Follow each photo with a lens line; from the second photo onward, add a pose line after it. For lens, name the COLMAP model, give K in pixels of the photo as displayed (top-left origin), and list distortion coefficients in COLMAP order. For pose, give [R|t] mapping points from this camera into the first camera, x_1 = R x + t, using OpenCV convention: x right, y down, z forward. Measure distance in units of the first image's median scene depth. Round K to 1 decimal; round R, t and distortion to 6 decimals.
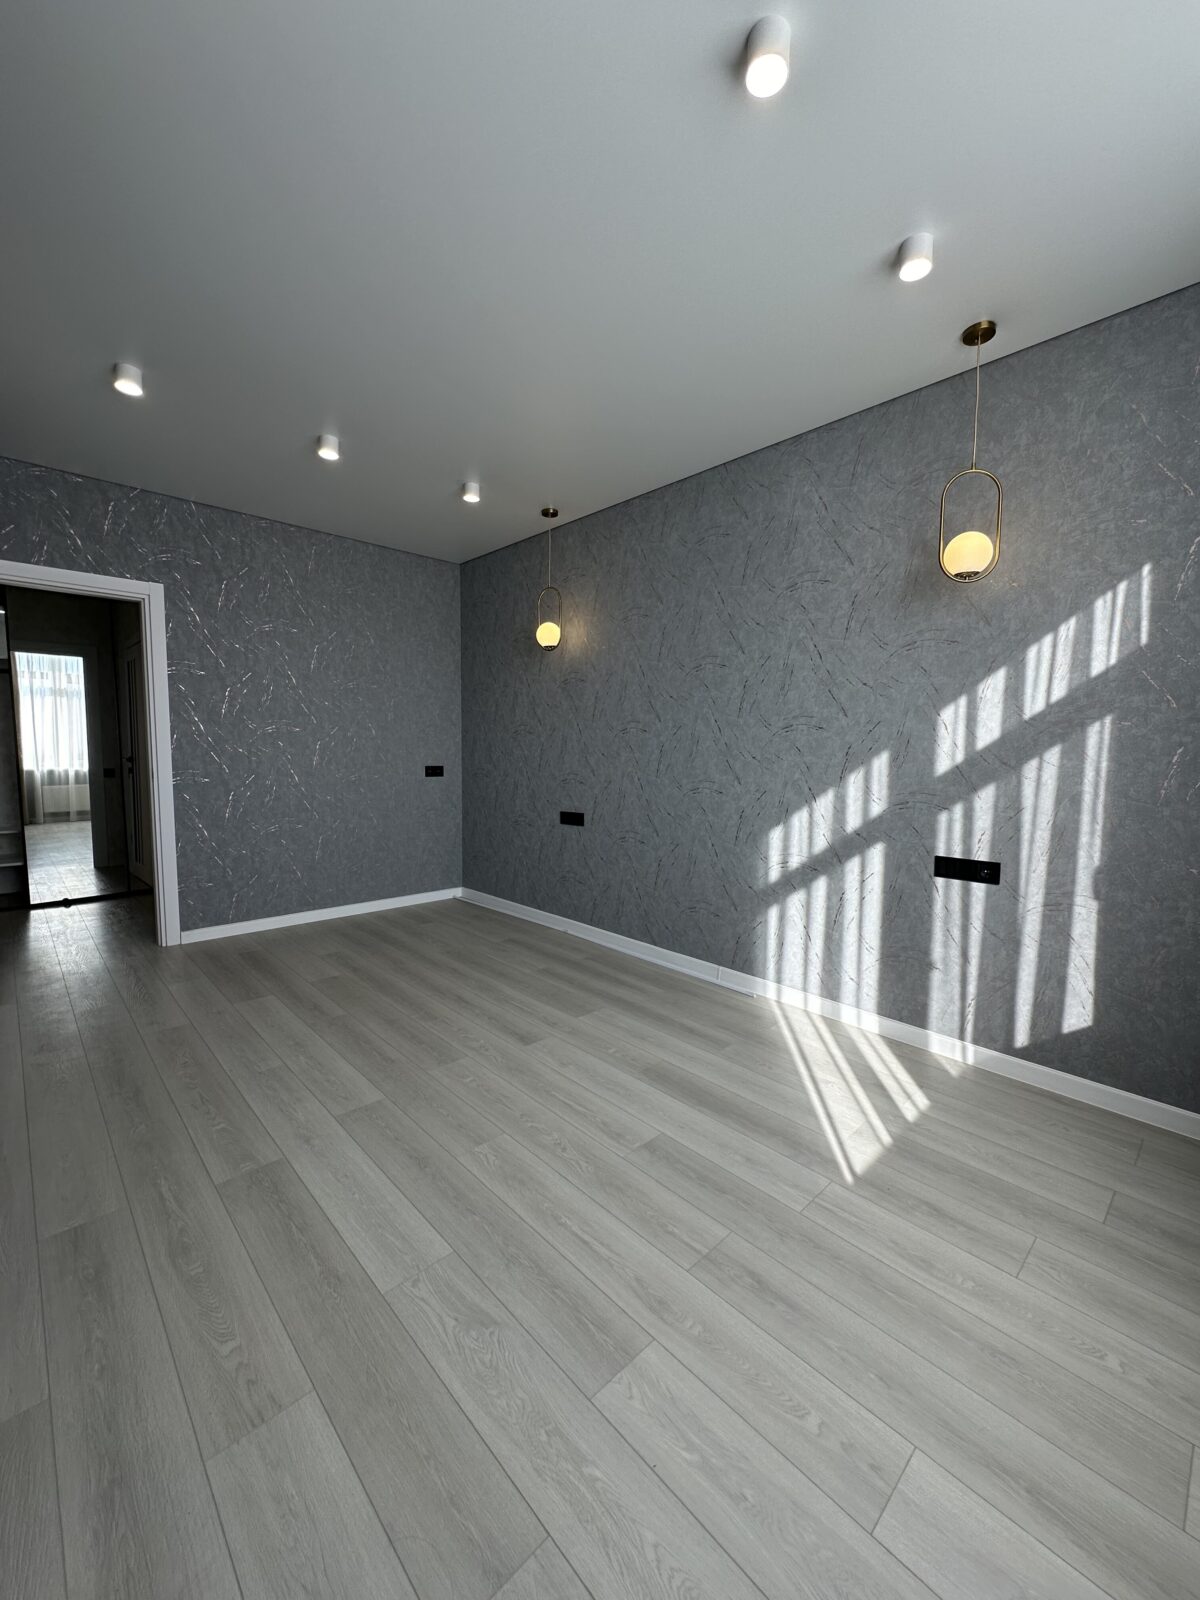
lens RADIAL K [[637.7, 0, 602.8], [0, 637.7, 801.9], [0, 0, 1]] dist [-0.005258, 0.001123]
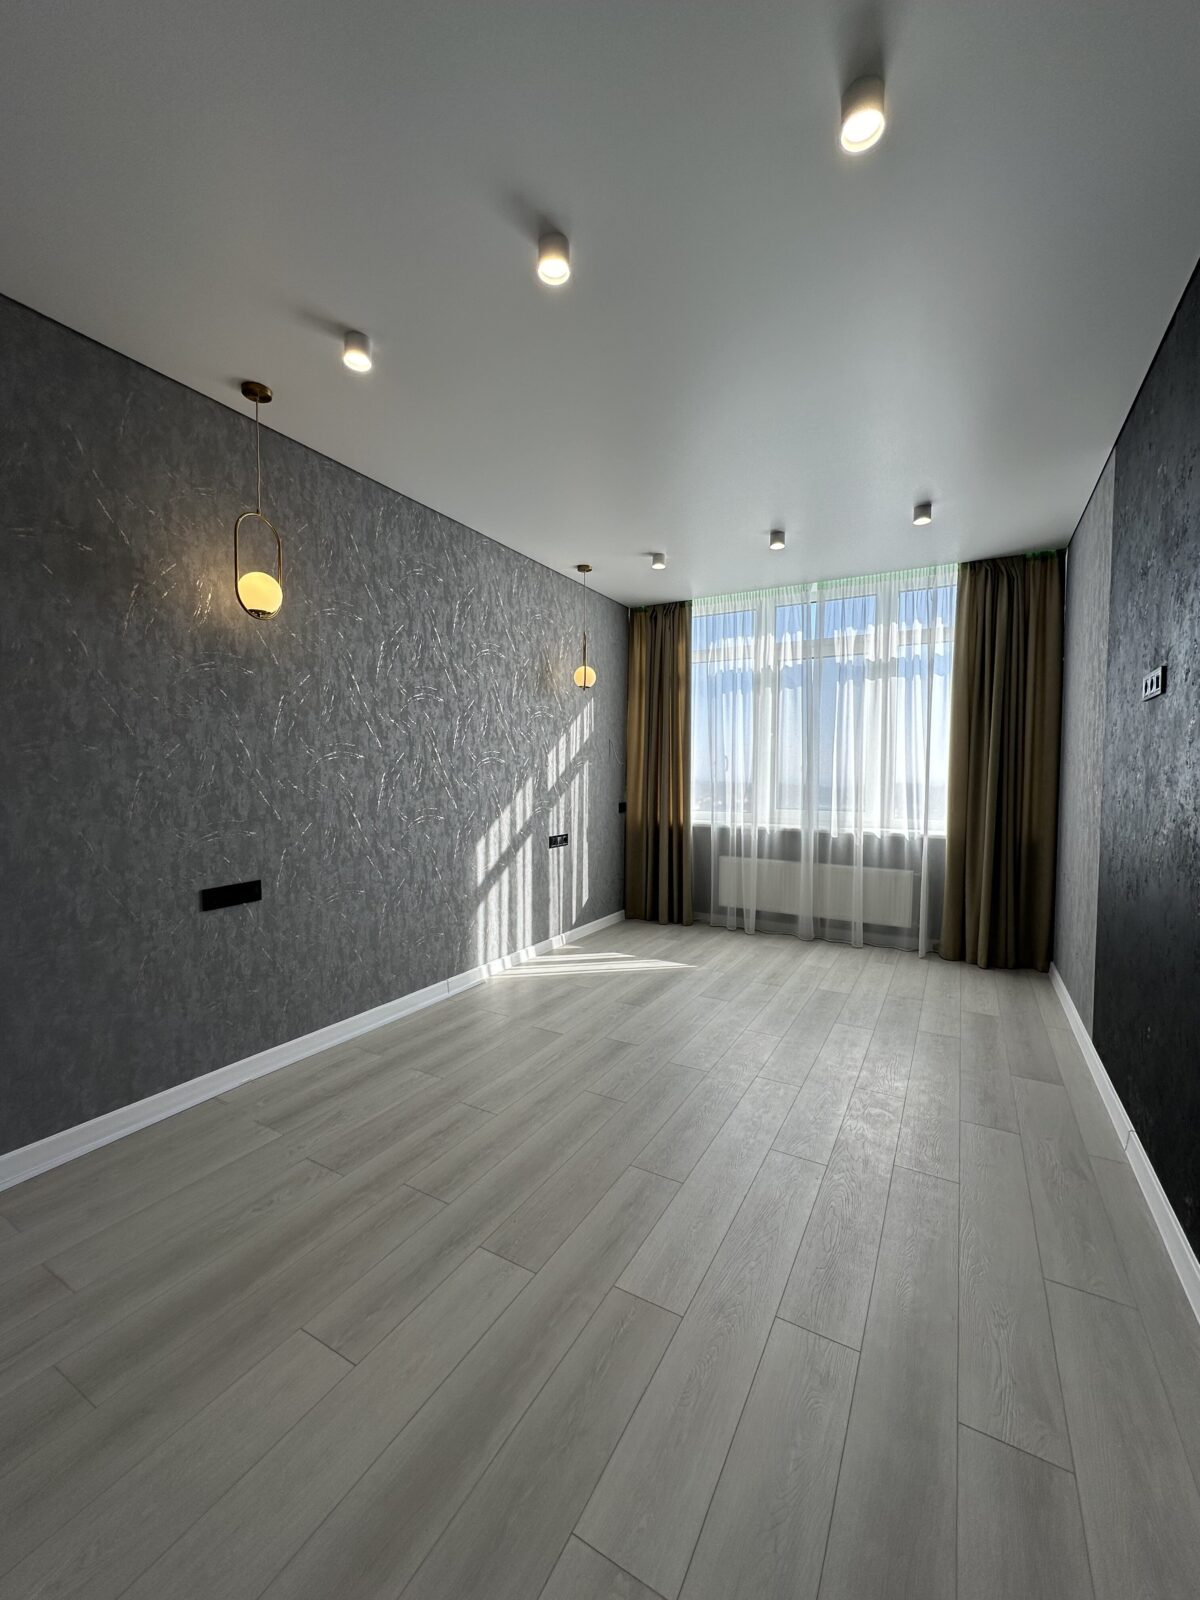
lens RADIAL K [[637.7, 0, 596.4], [0, 637.7, 798.5], [0, 0, 1]] dist [-0.005258, 0.001123]
pose [[-0.286670, -0.050953, 0.956674, -1.185752], [0.070855, 0.994722, 0.074212, -0.140599], [-0.955406, 0.089059, -0.281546, 1.368289]]
